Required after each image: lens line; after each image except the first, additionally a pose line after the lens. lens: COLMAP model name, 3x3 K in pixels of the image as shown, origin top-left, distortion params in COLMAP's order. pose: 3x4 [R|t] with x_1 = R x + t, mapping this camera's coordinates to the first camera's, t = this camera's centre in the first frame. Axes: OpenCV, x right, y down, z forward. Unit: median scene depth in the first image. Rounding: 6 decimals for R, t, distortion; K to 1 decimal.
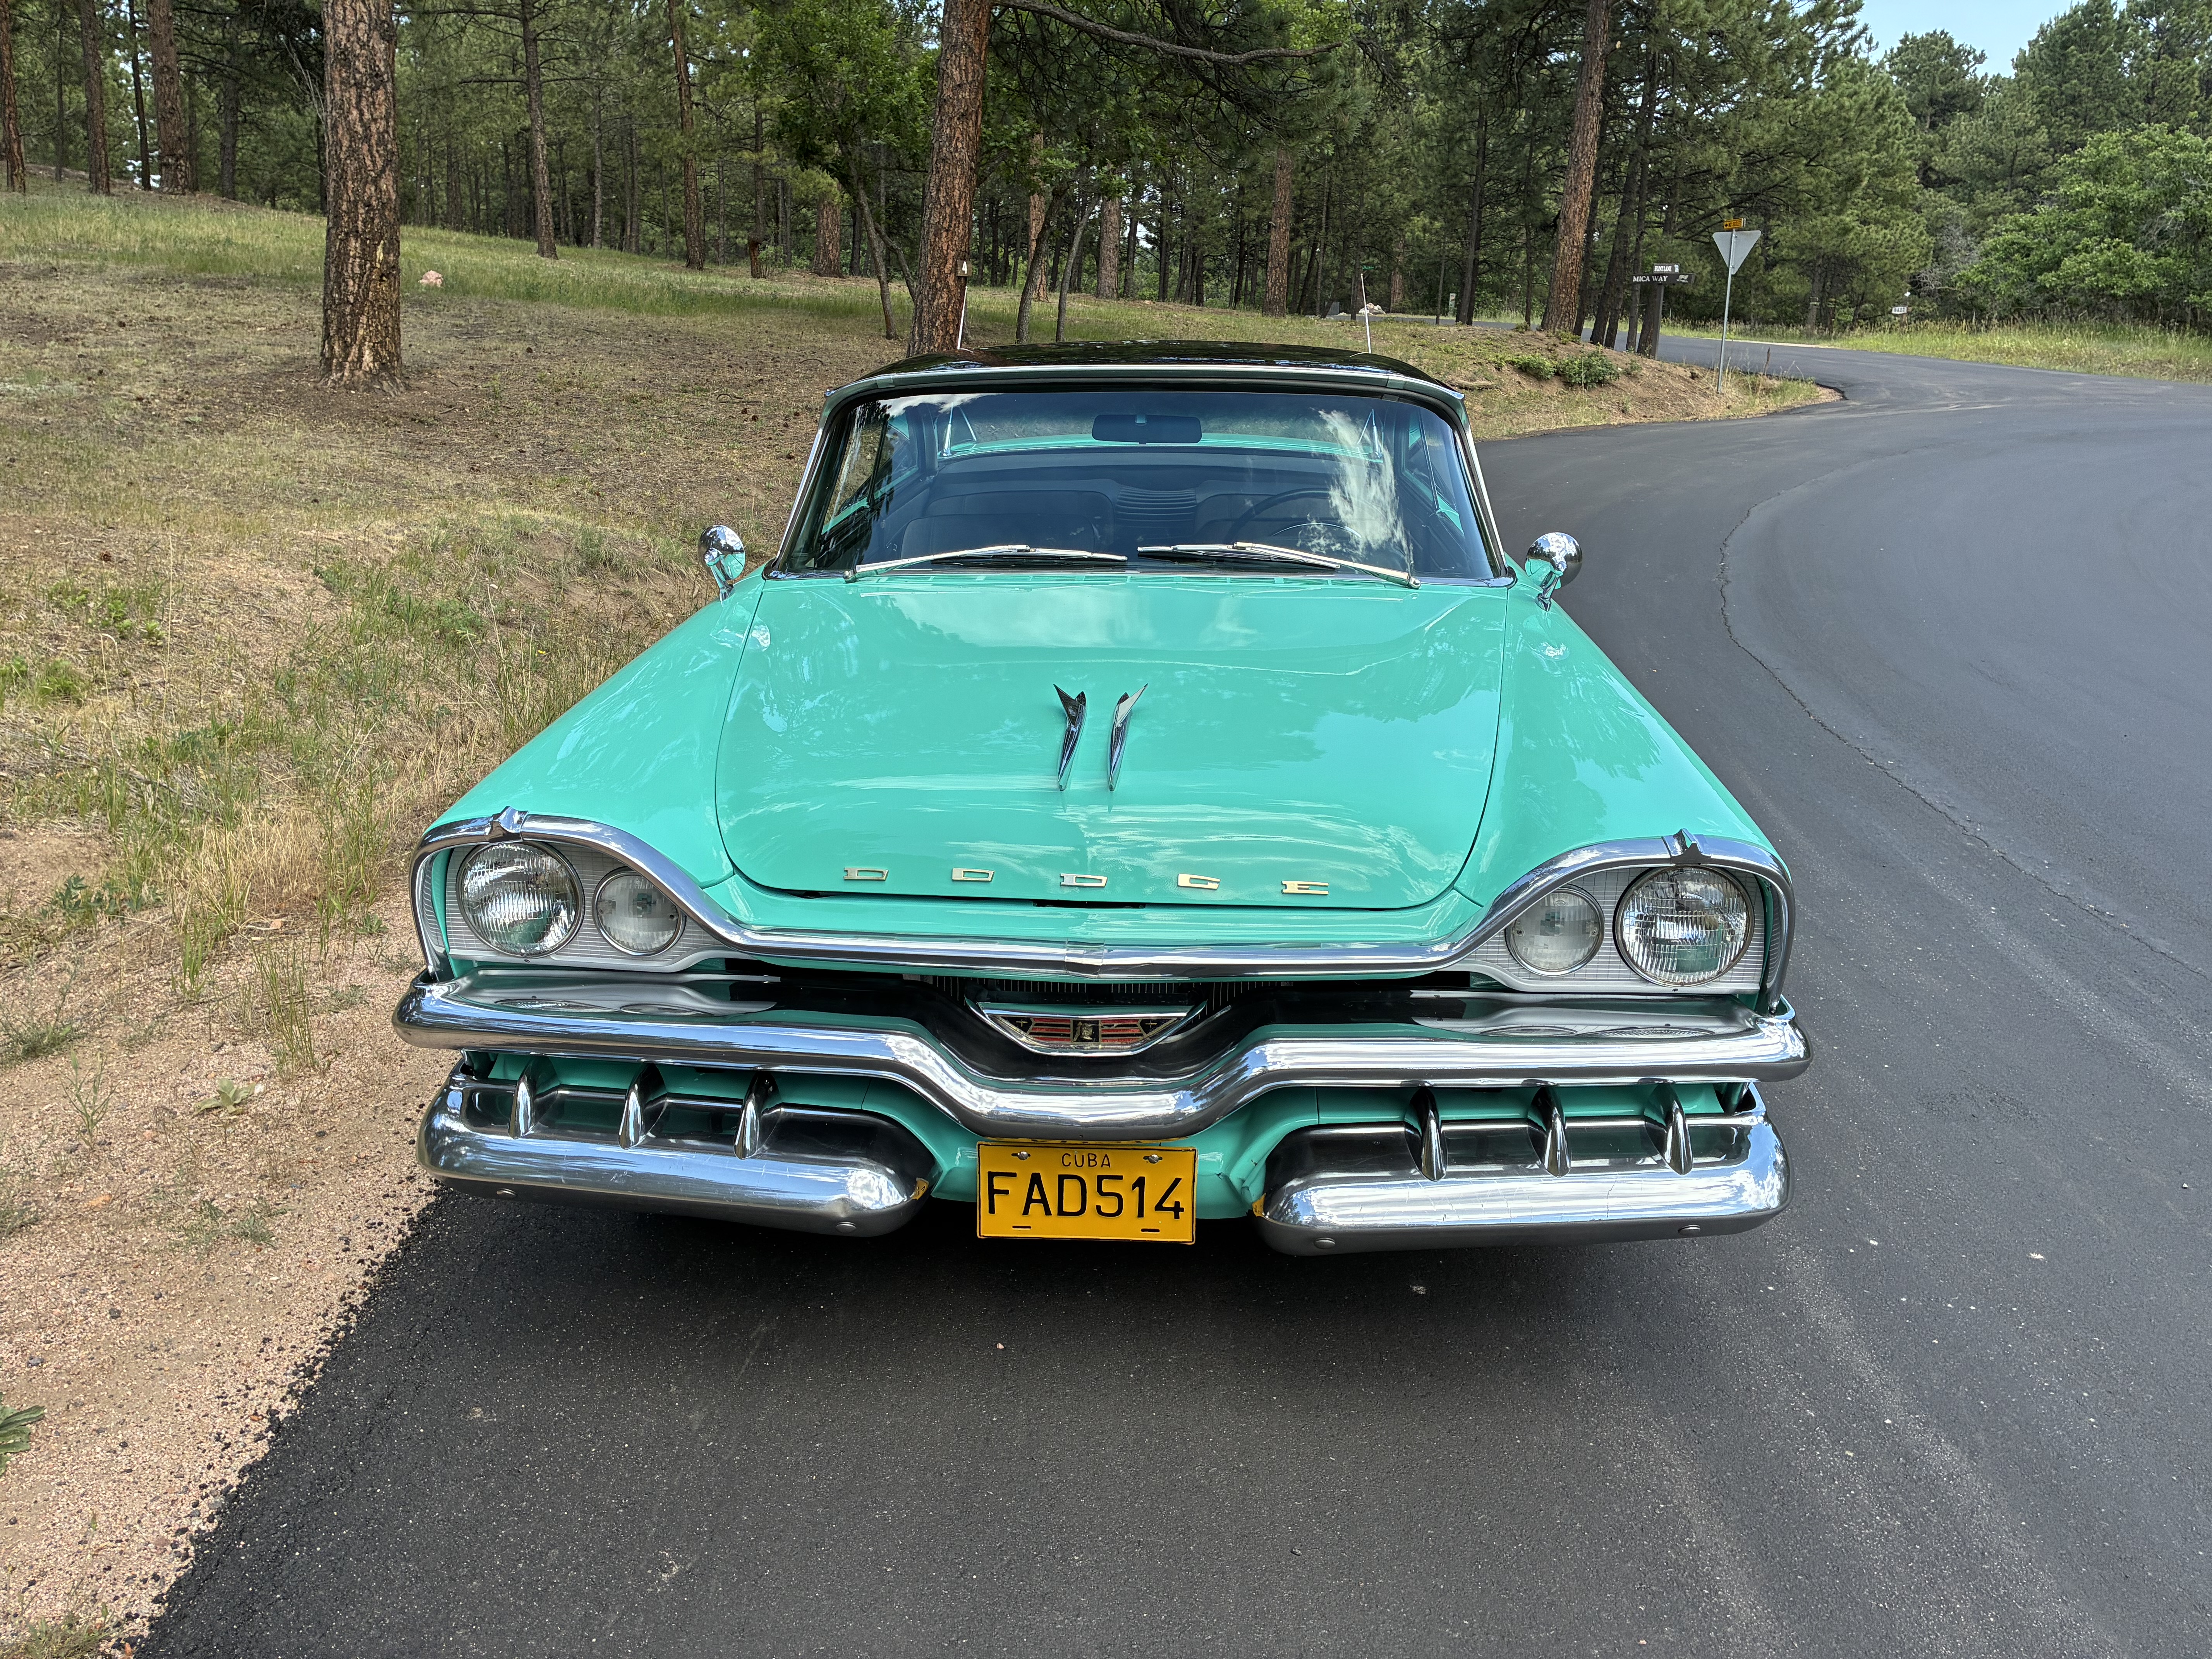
lens RADIAL K [[1661.5, 0, 1096.1], [0, 1661.5, 820.3], [0, 0, 1]] dist [0.069980, -0.097053]
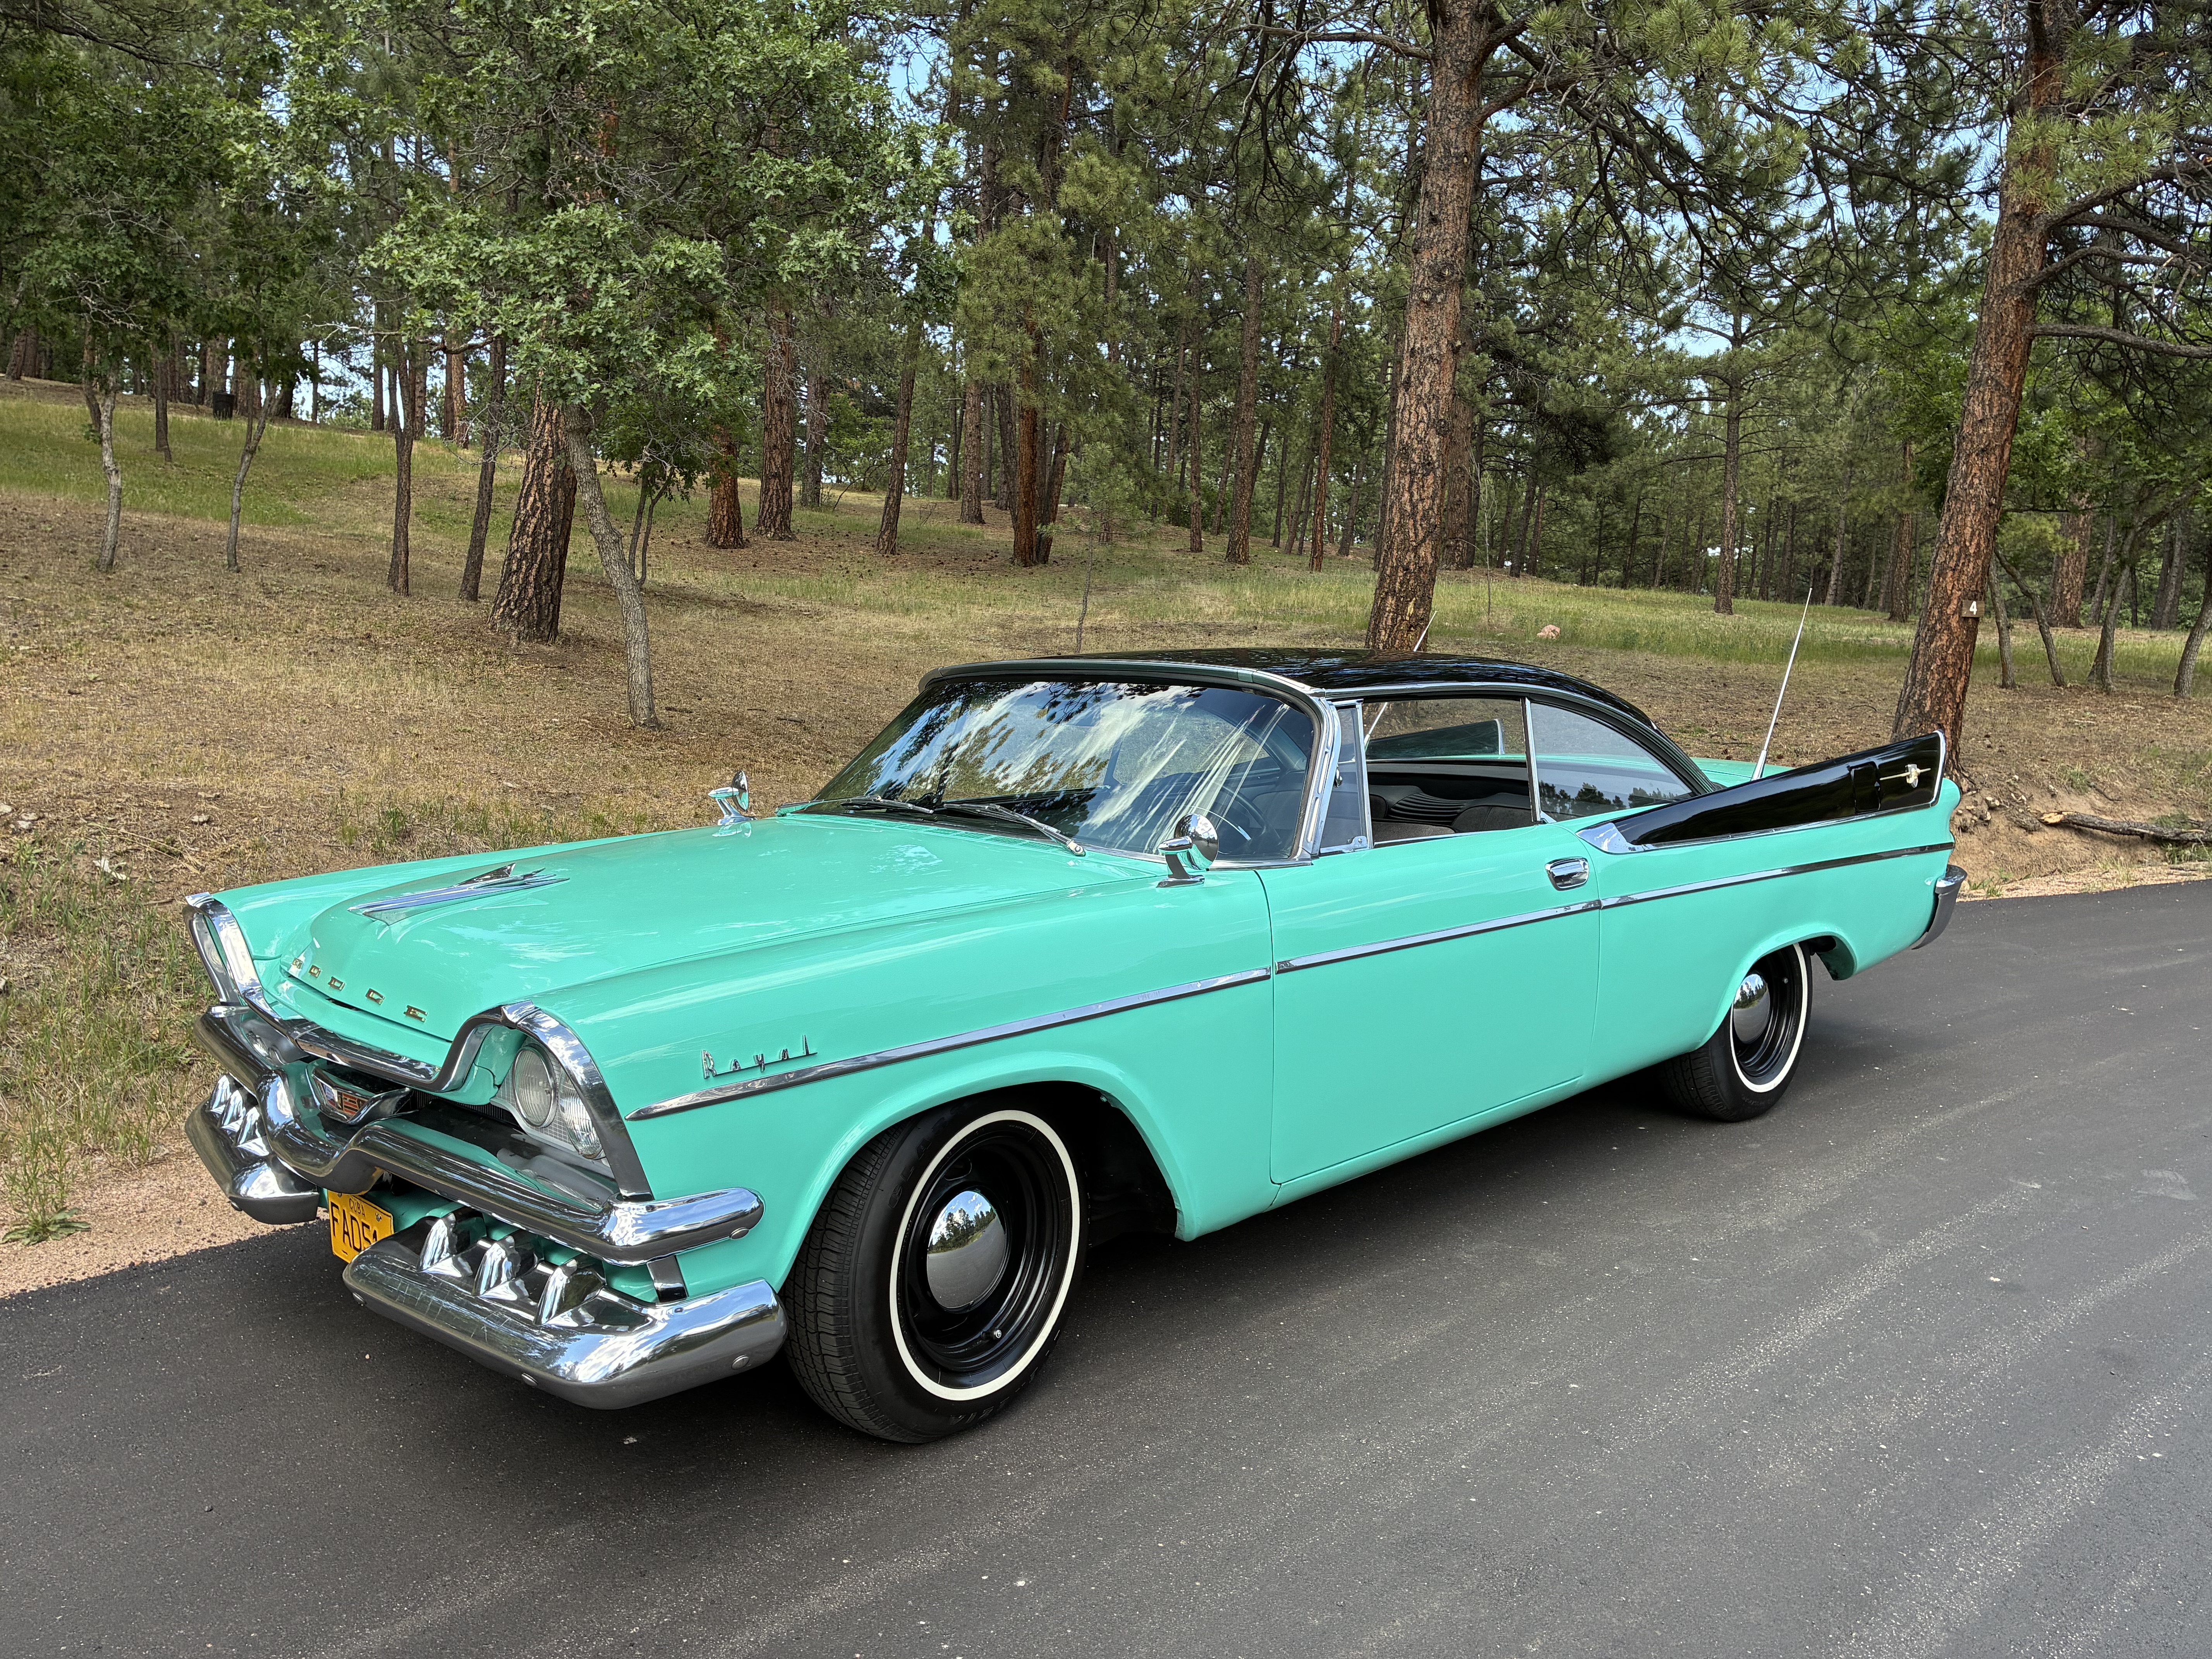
lens RADIAL K [[1677.4, 0, 1106.0], [0, 1677.4, 829.5], [0, 0, 1]] dist [0.024682, 0.000609]
pose [[0.718569, 0.072499, -0.691666, 0.238102], [-0.209622, 0.970876, -0.116010, -0.009657], [0.663112, 0.228349, 0.712839, 0.067149]]
